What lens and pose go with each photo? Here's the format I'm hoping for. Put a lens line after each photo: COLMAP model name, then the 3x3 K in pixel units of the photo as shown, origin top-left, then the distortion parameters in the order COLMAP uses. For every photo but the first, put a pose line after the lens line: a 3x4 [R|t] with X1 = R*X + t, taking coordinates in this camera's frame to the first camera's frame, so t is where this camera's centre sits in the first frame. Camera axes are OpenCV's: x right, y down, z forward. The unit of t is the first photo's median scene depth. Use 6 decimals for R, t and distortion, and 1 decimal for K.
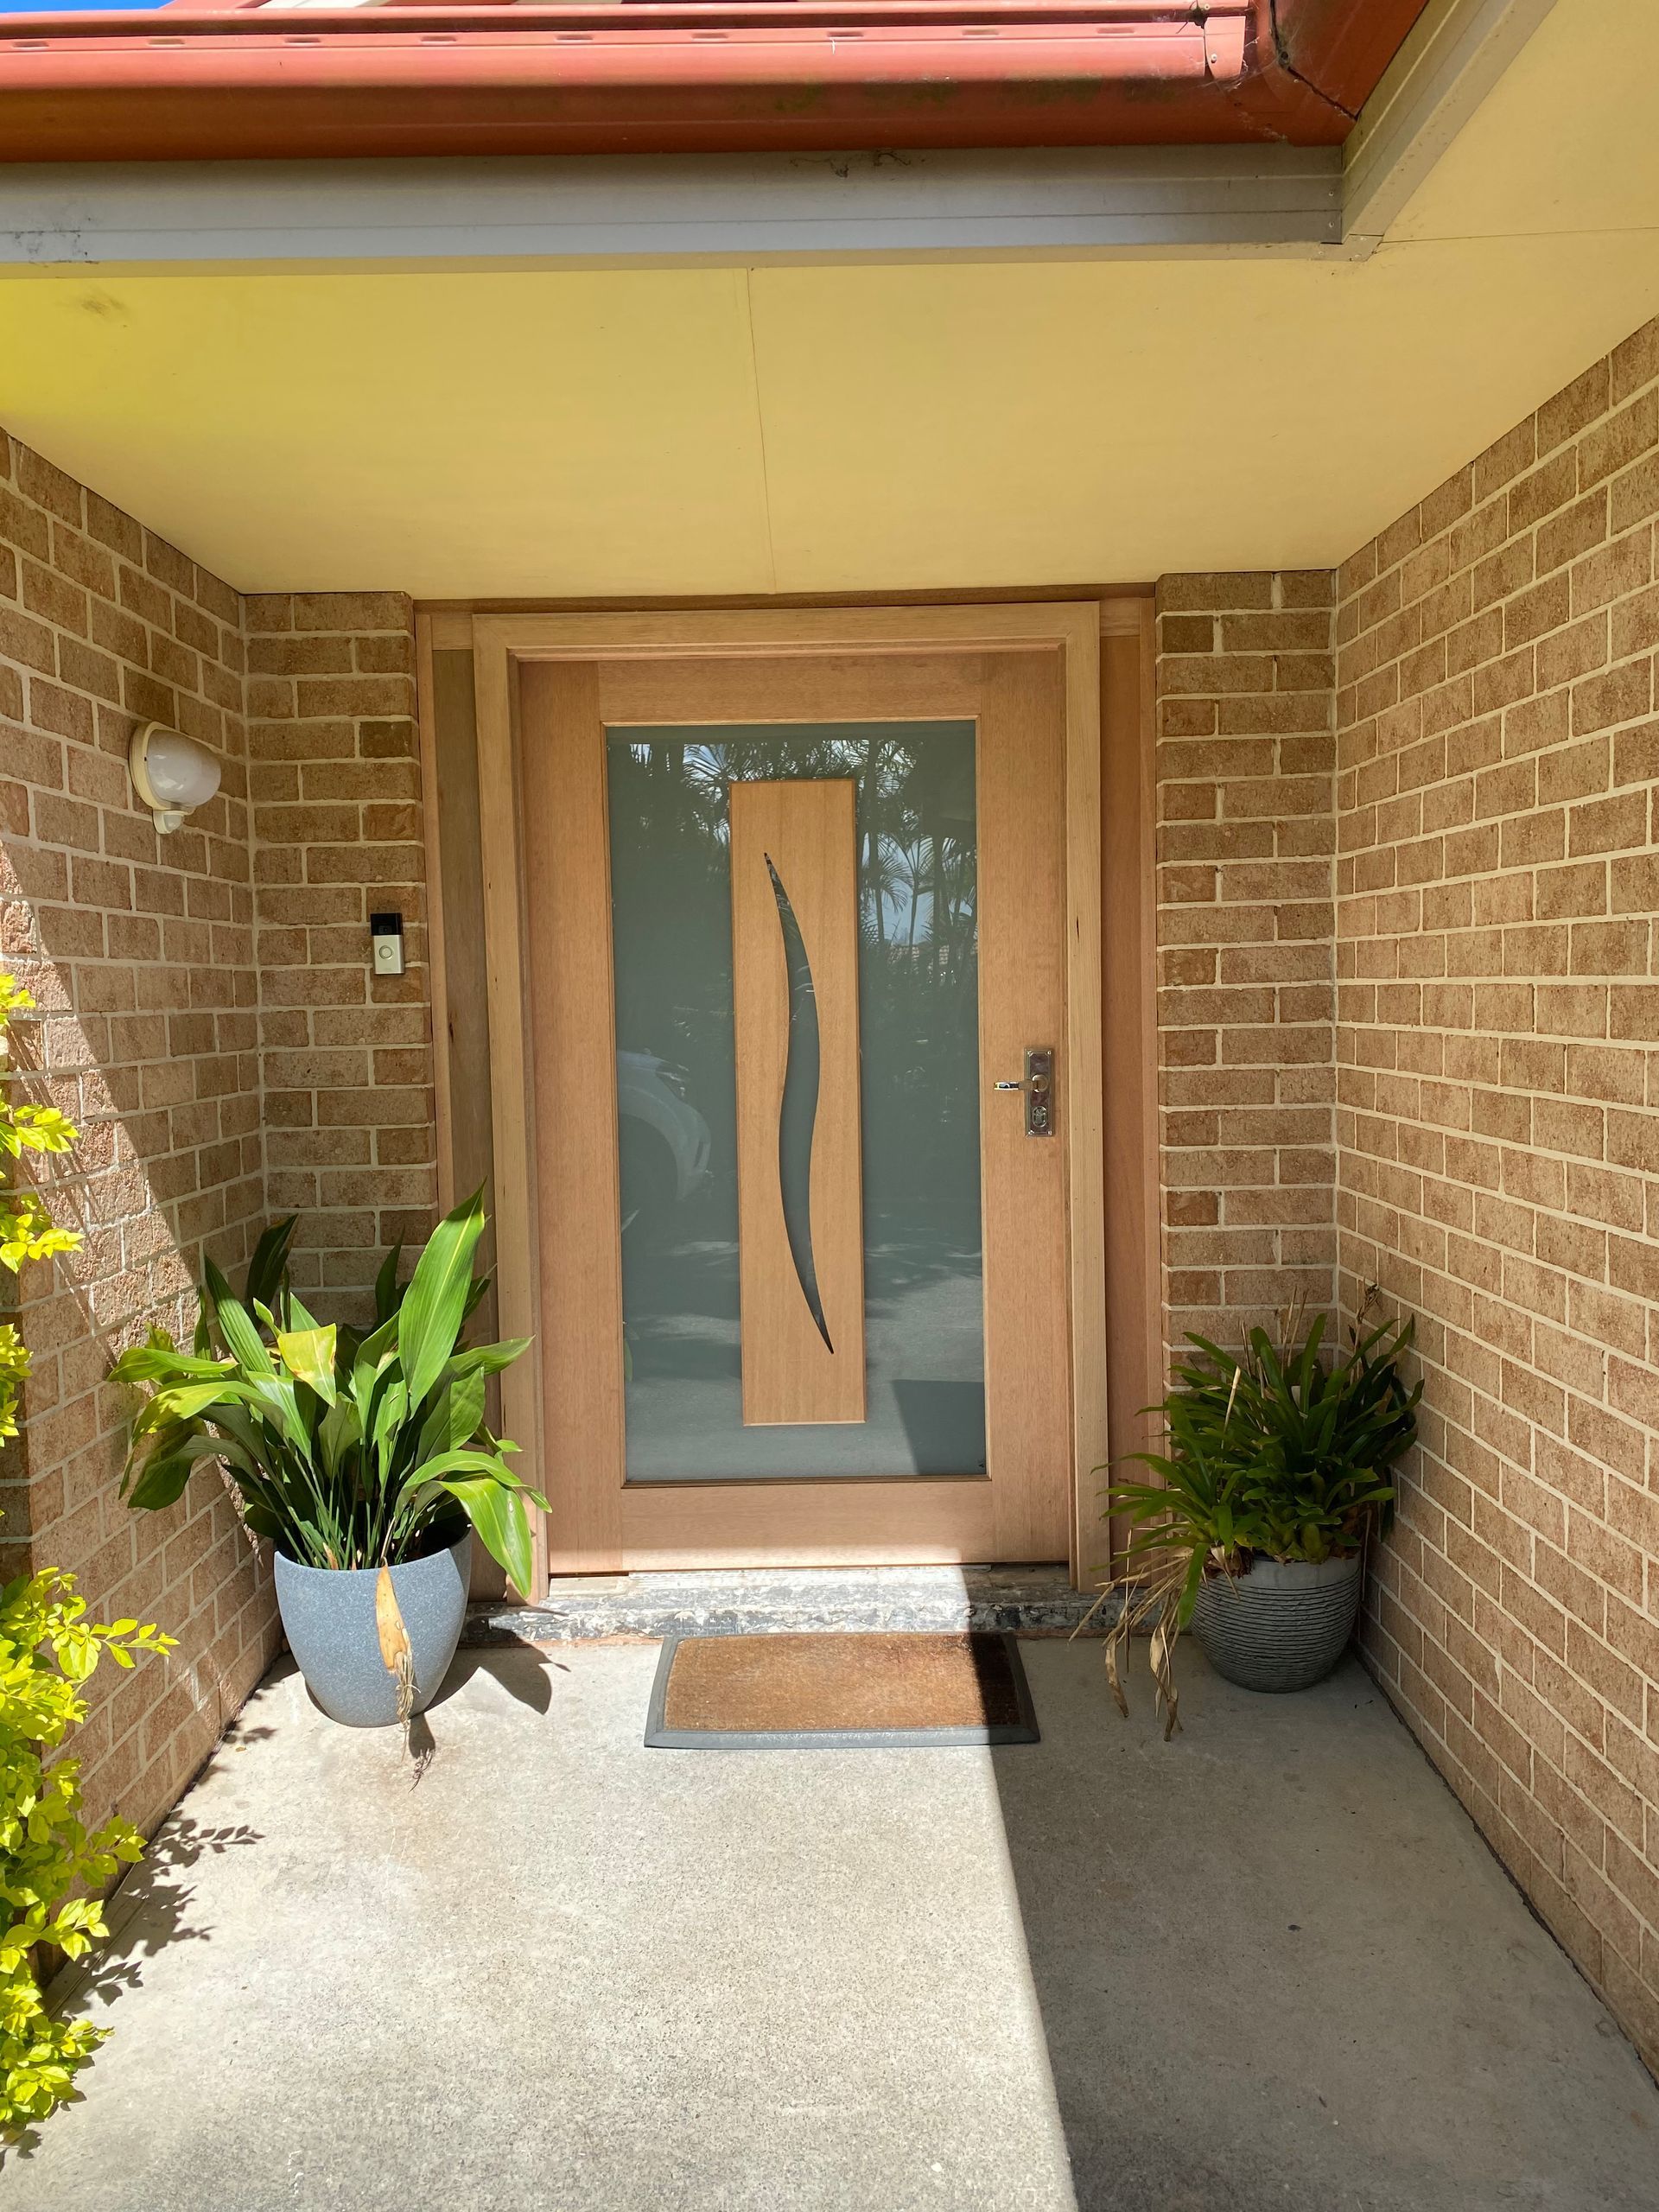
lens RADIAL K [[1677.5, 0, 823.5], [0, 1677.5, 1117.1], [0, 0, 1]] dist [0.007943, -0.002344]
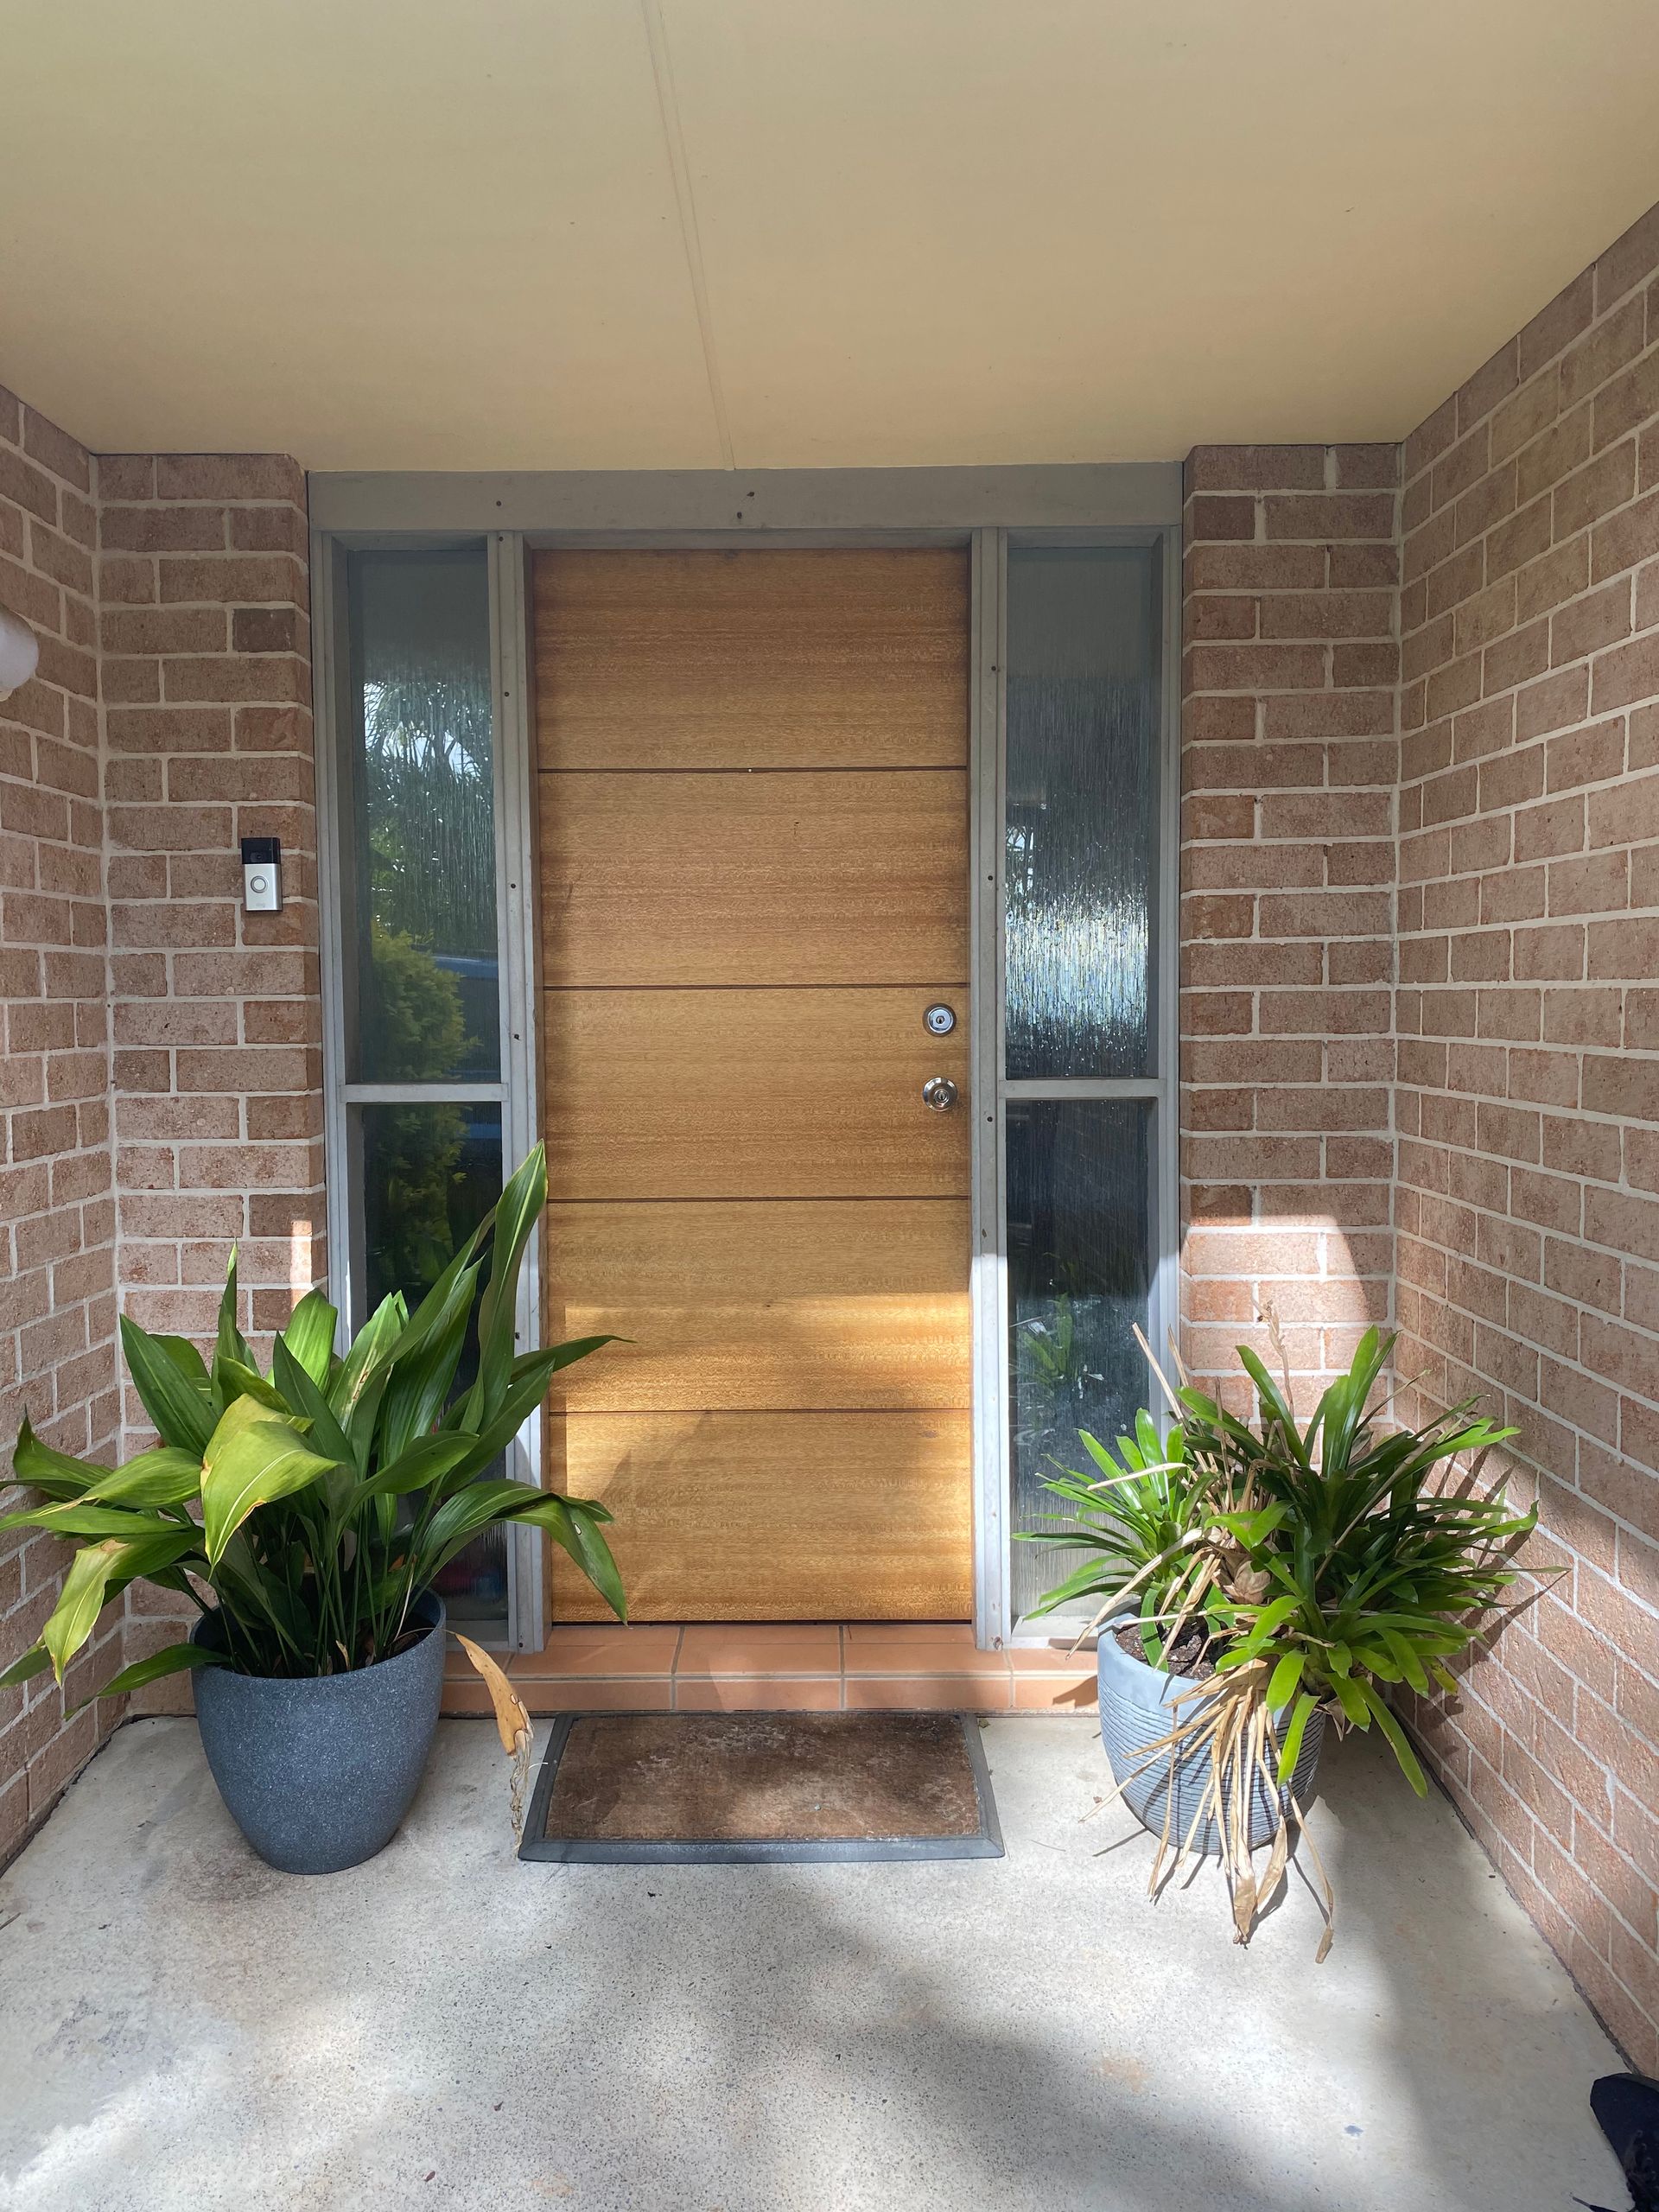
lens RADIAL K [[1672.7, 0, 829.5], [0, 1672.7, 1106.0], [0, 0, 1]] dist [-0.006609, 0.007037]
pose [[0.999899, 0.014198, -0.000586, 0.024969], [-0.014204, 0.999835, -0.011320, 0.017443], [0.000425, 0.011328, 0.999936, 0.170676]]
